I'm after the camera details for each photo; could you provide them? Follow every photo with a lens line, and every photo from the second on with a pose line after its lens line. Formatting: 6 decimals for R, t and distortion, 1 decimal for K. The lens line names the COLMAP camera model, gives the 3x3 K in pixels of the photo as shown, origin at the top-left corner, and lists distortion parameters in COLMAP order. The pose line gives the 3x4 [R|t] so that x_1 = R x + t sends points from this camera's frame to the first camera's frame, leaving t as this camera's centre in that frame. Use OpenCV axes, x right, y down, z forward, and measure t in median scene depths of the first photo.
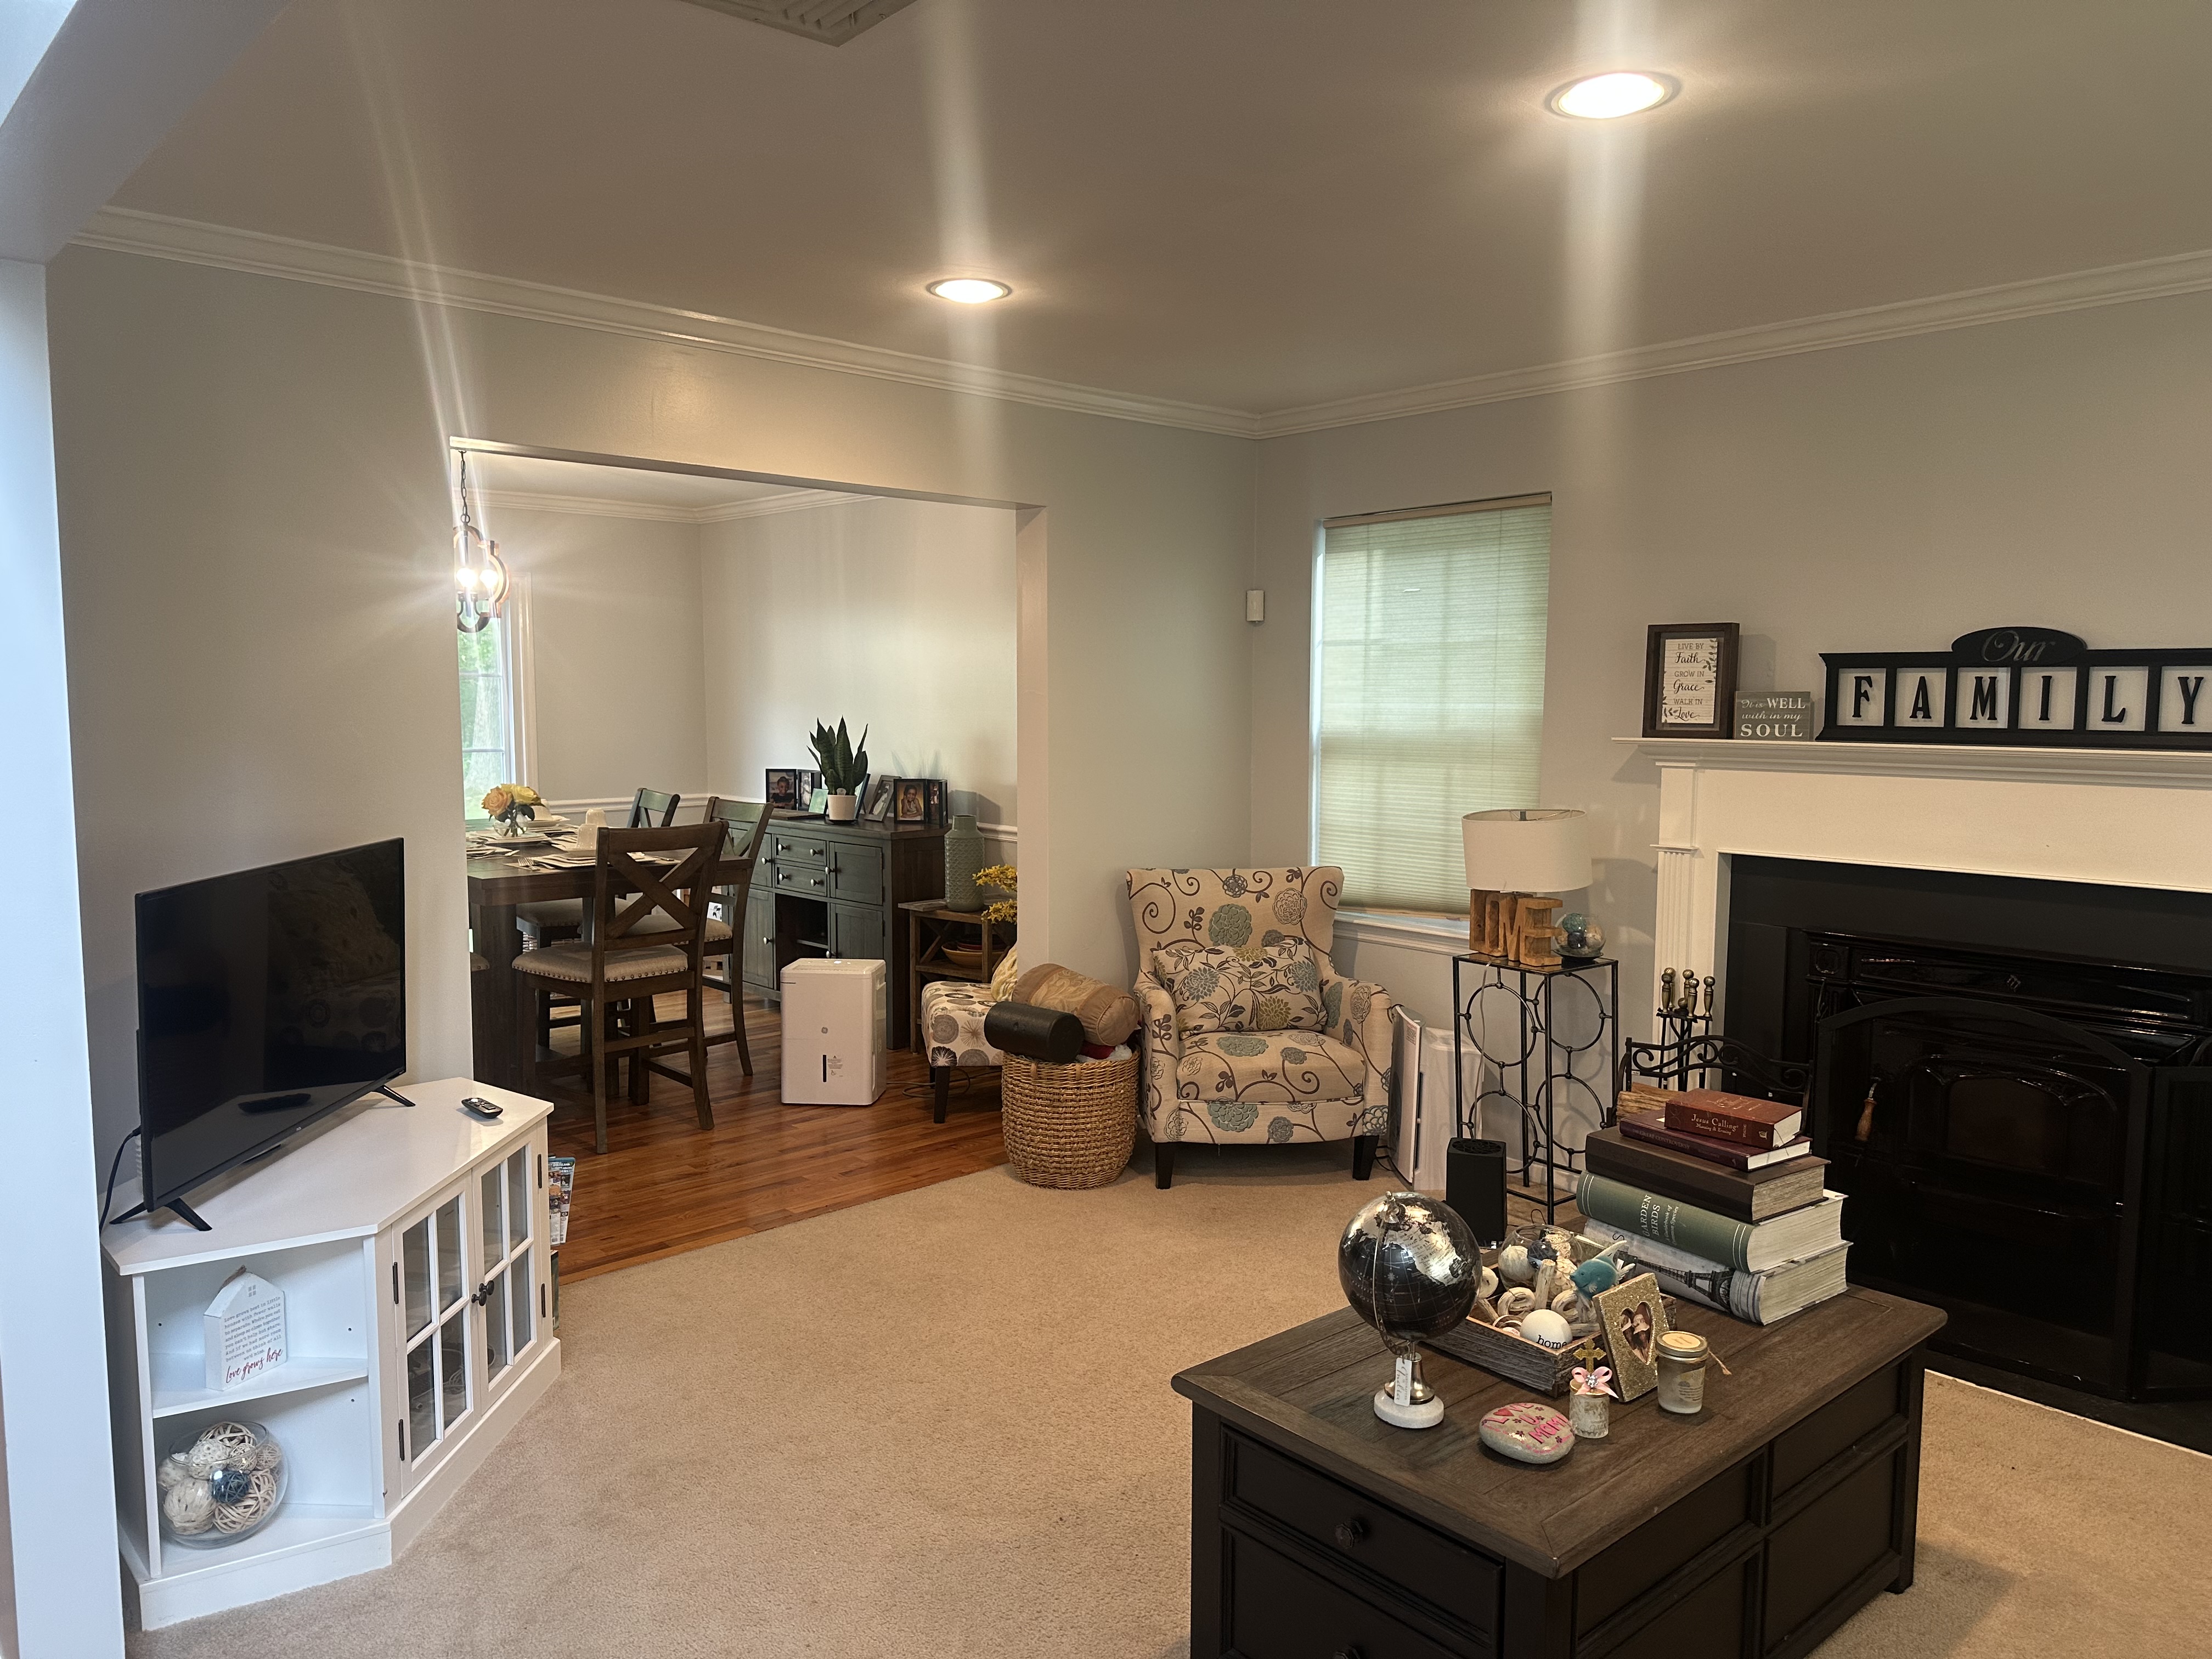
lens RADIAL K [[1562.6, 0, 1106.2], [0, 1562.6, 838.5], [0, 0, 1]] dist [0.106828, -0.141517]
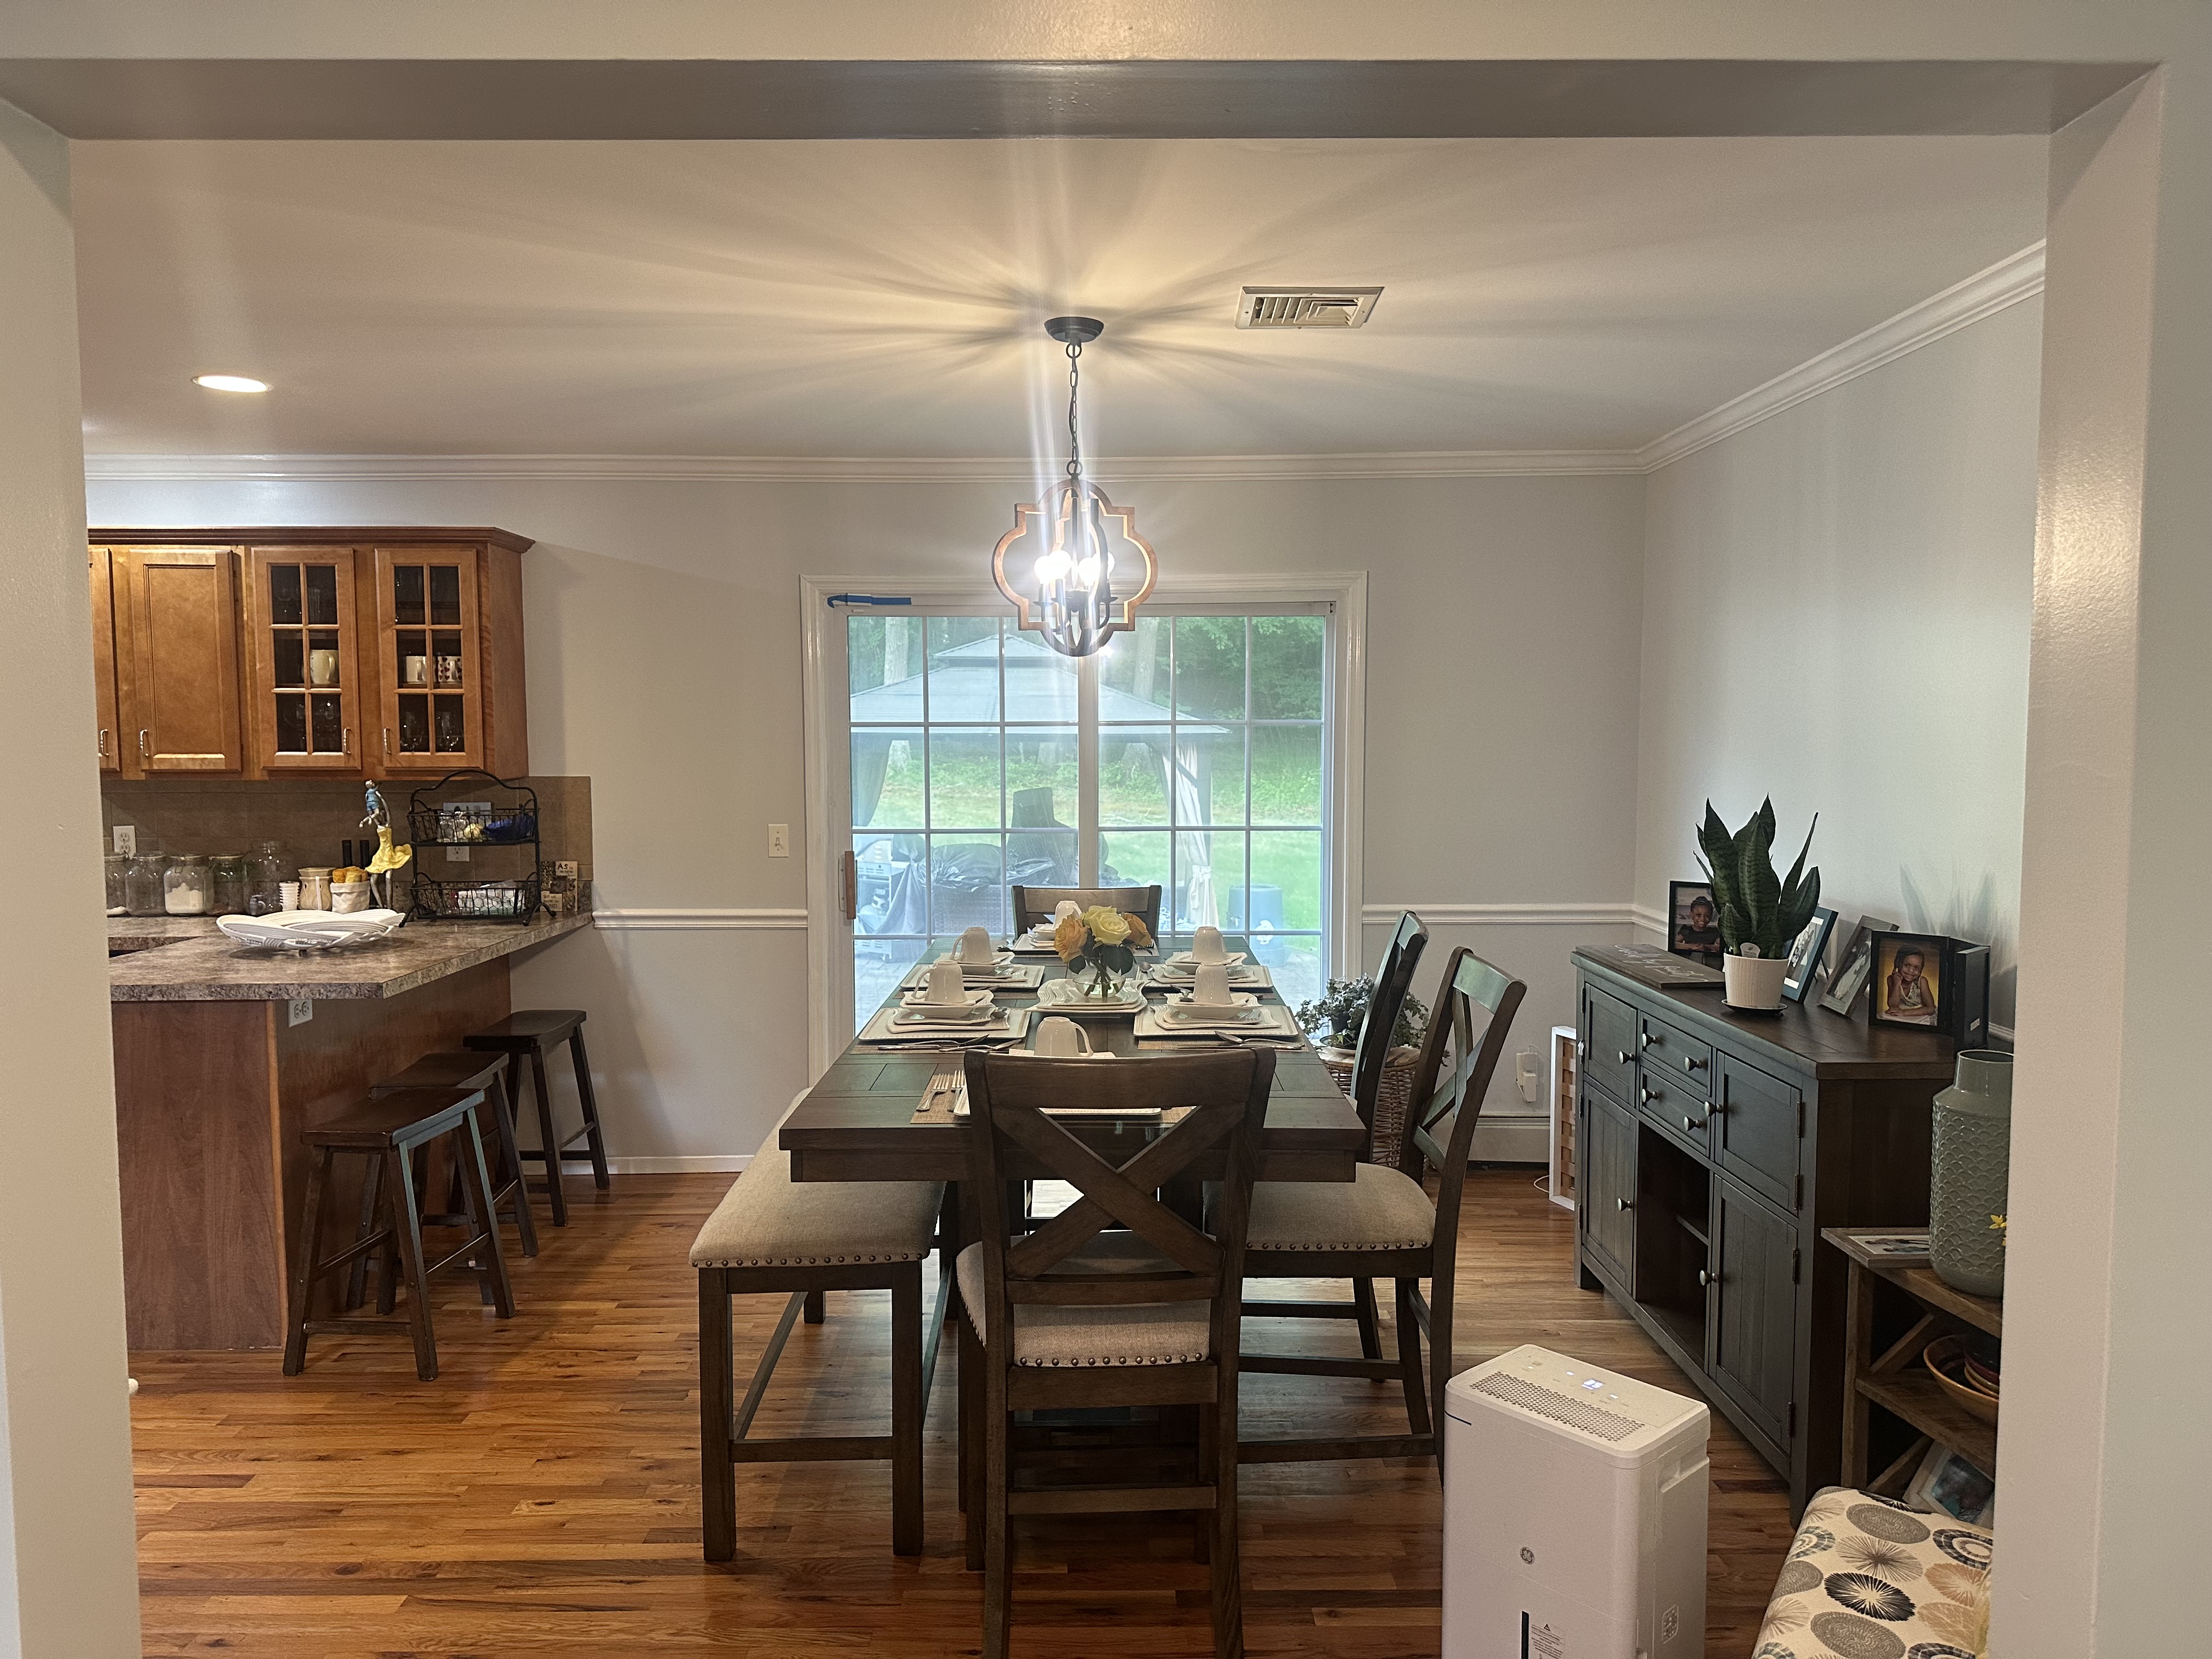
lens RADIAL K [[1562.6, 0, 1106.2], [0, 1562.6, 838.5], [0, 0, 1]] dist [0.106828, -0.141517]
pose [[0.744446, 0.043064, -0.666292, 0.013359], [-0.059389, 0.998233, -0.001837, -0.064881], [0.665036, 0.040938, 0.745689, 0.618795]]
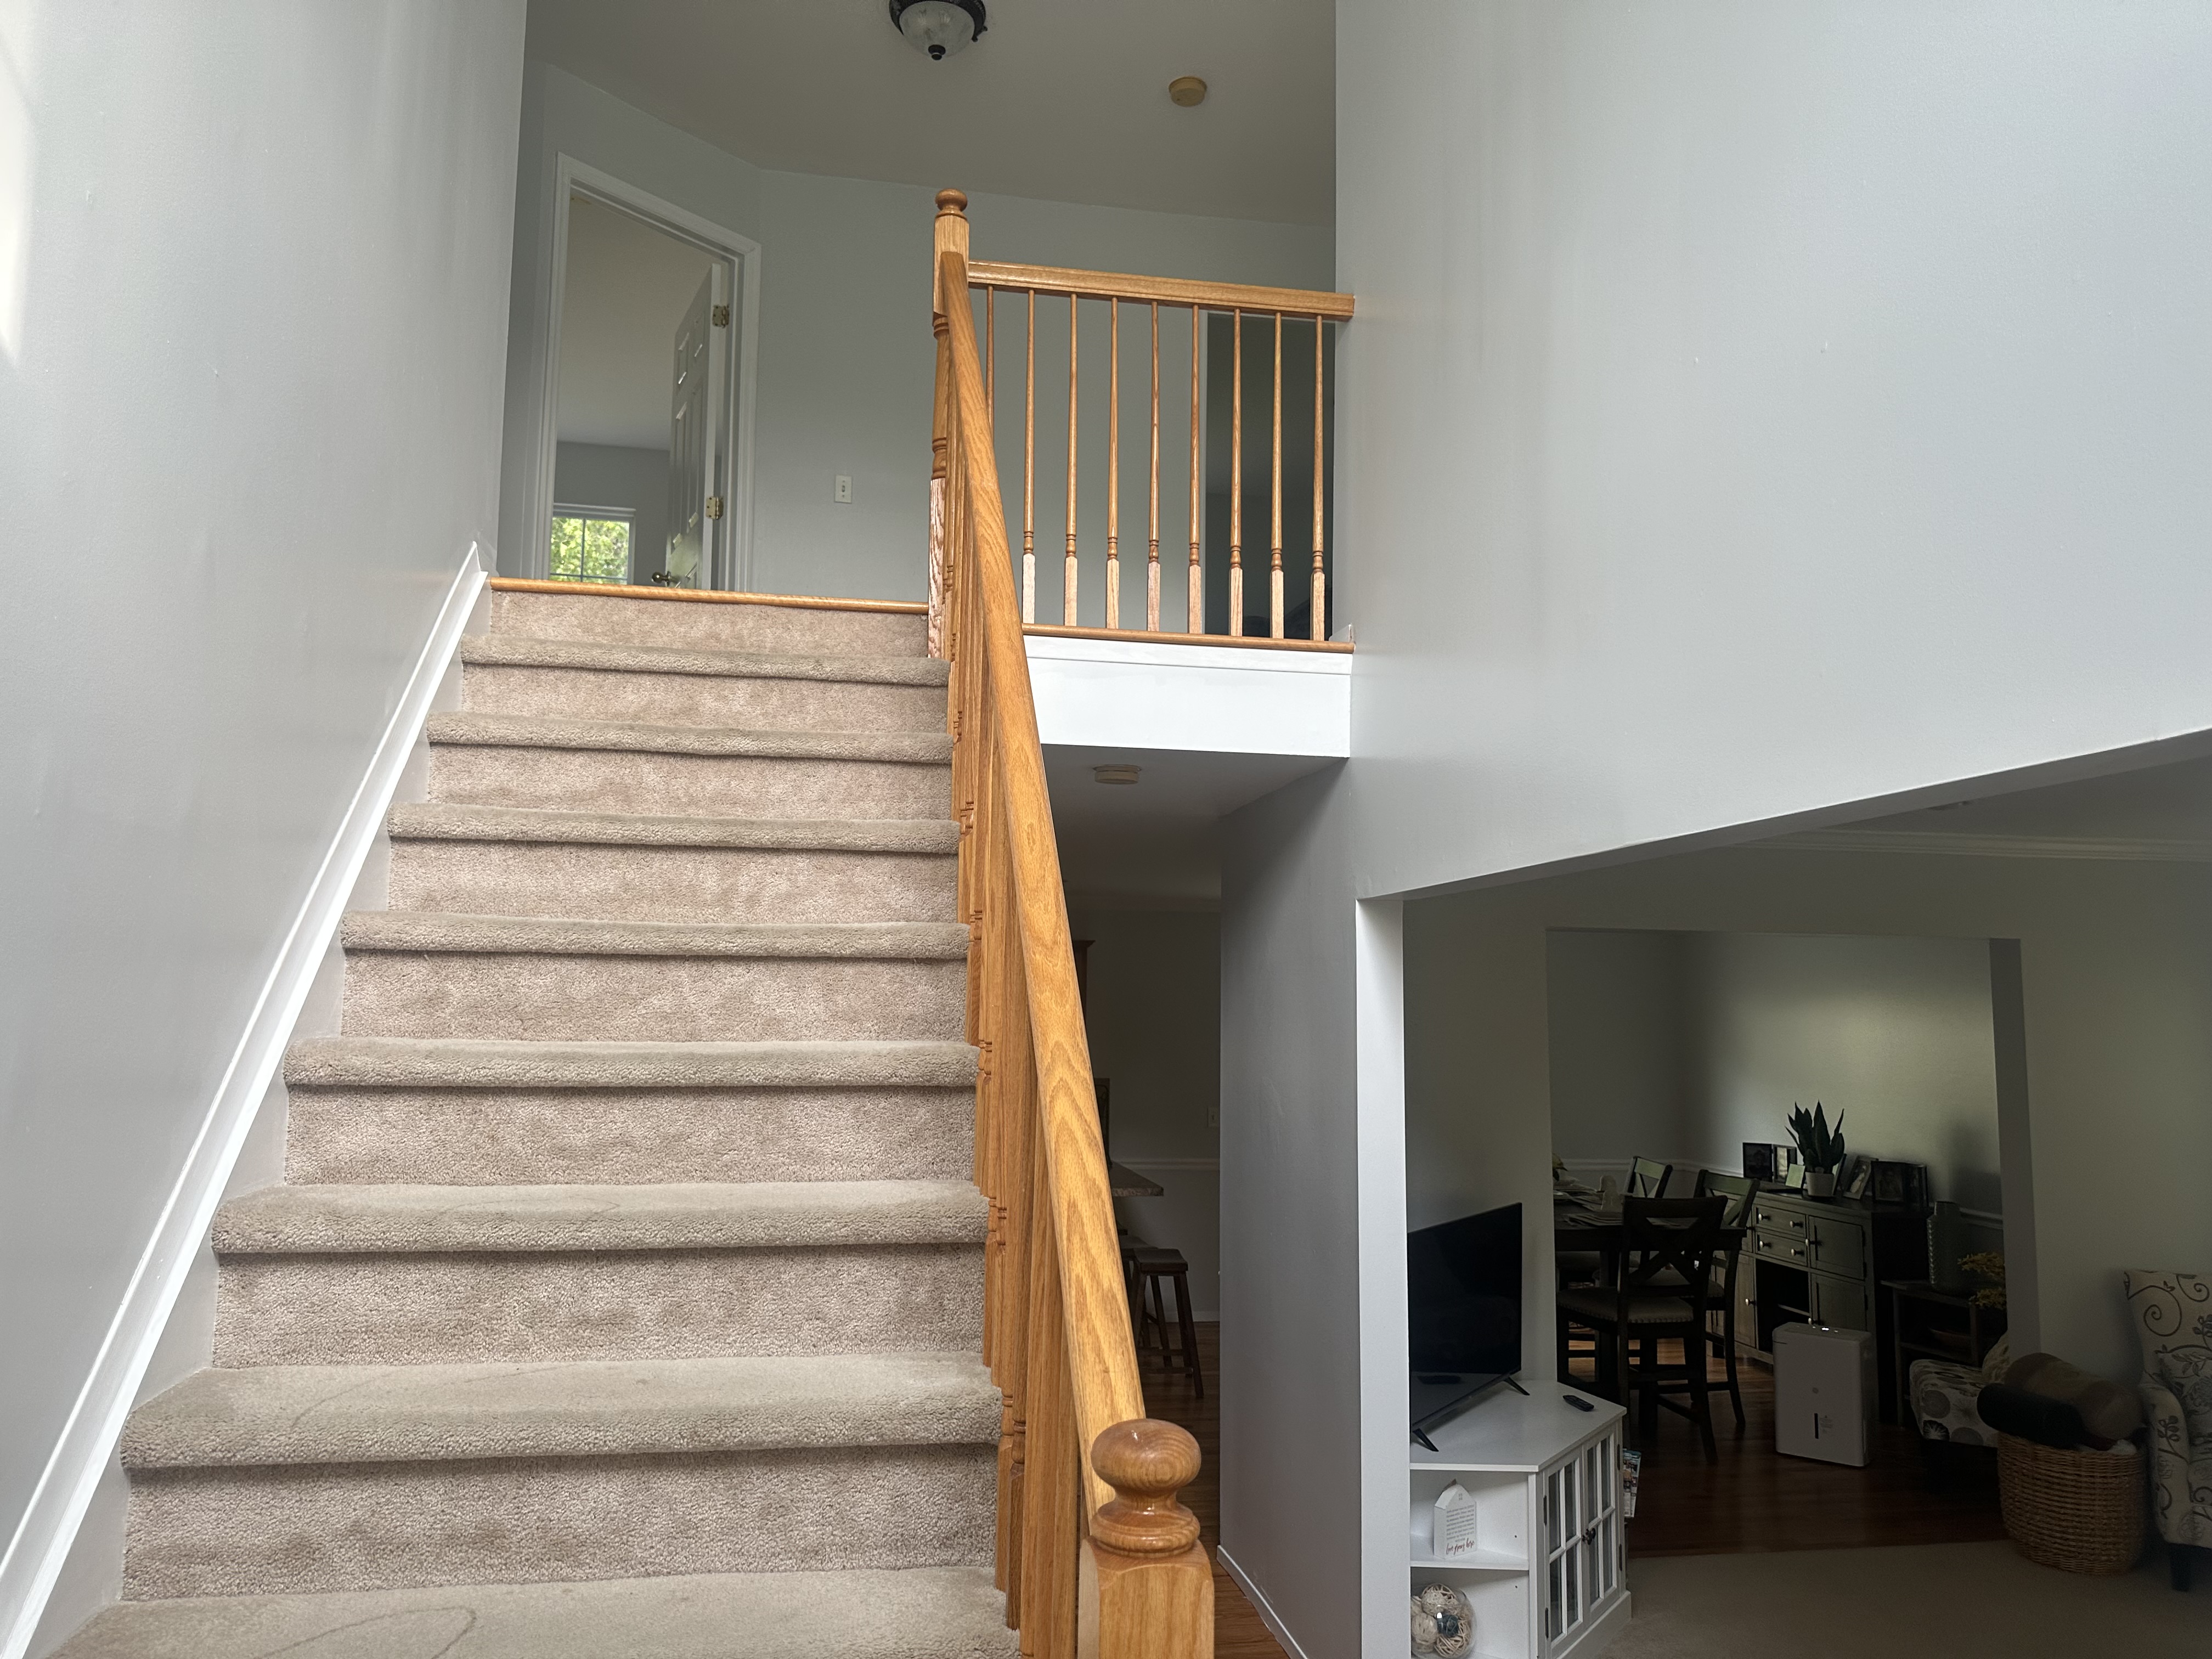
lens RADIAL K [[1566.7, 0, 1106.0], [0, 1566.7, 829.5], [0, 0, 1]] dist [-0.000225, -0.000710]
pose [[0.840737, -0.054315, -0.538713, 0.020003], [-0.064885, 0.977679, -0.199836, -0.013981], [0.537542, 0.202964, 0.818446, -0.277457]]
